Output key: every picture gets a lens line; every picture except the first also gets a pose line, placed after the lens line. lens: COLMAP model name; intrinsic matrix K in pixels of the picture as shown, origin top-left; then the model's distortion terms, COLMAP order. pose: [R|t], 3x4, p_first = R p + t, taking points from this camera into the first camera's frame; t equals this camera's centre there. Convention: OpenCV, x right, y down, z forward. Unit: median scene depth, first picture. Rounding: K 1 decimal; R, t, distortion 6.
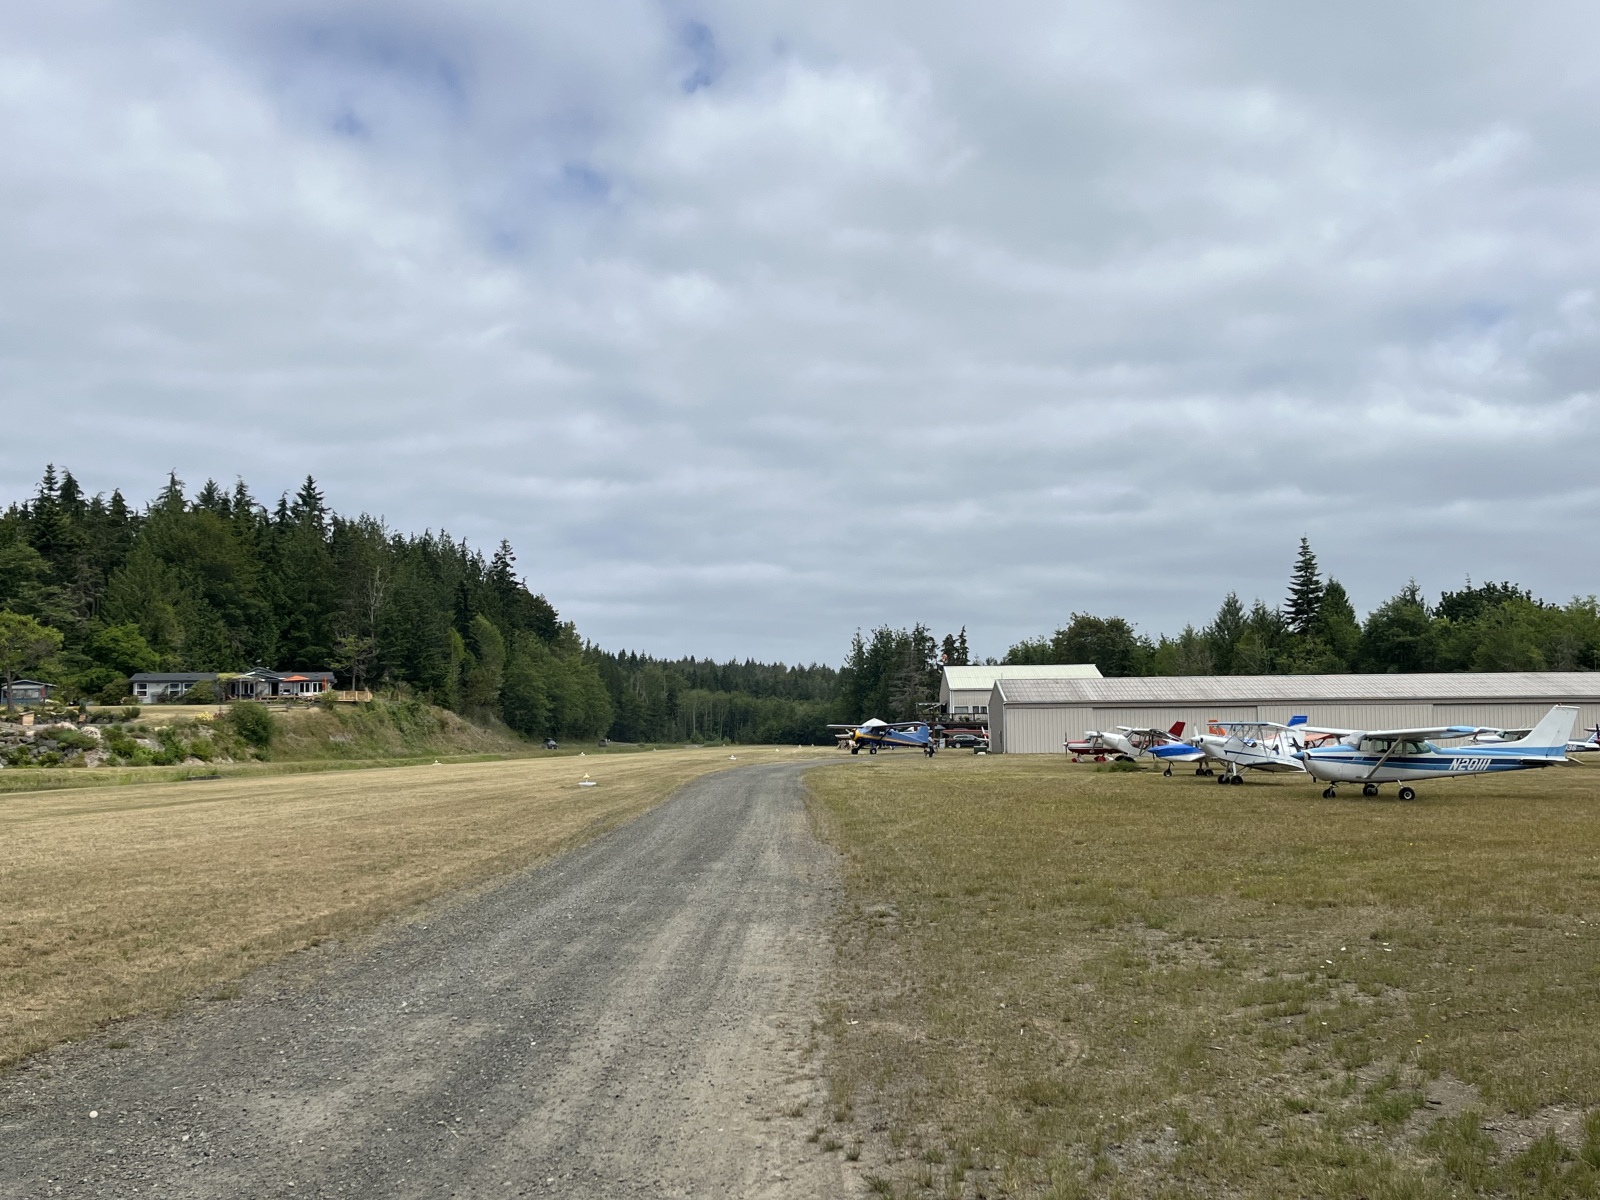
lens RADIAL K [[1661.7, 0, 820.5], [0, 1661.7, 606.5], [0, 0, 1]] dist [0.115918, -0.233370]
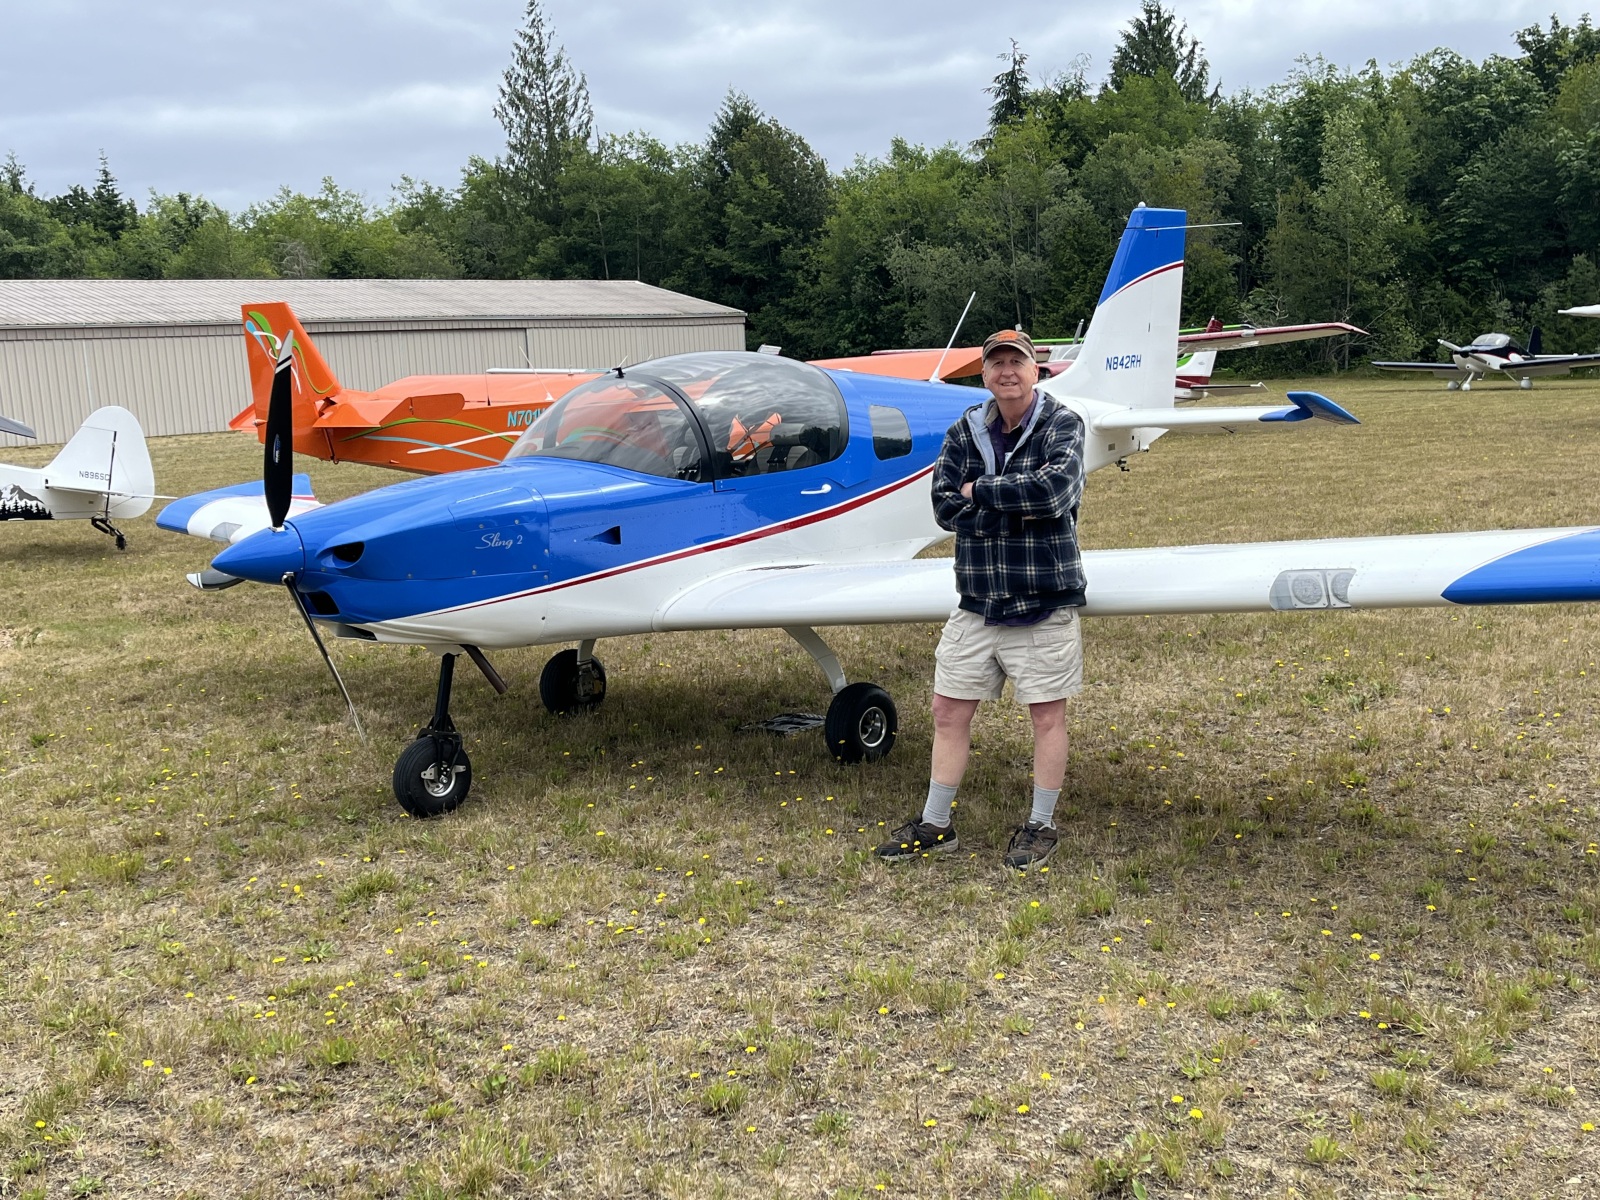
lens RADIAL K [[1716.4, 0, 800.0], [0, 1716.4, 600.0], [0, 0, 1]] dist [0.076960, -0.144276]
pose [[0.662155, -0.129277, 0.738132, 0.171641], [-0.008389, 0.983667, 0.179805, 0.085690], [-0.749320, -0.125251, 0.650255, 1.100429]]
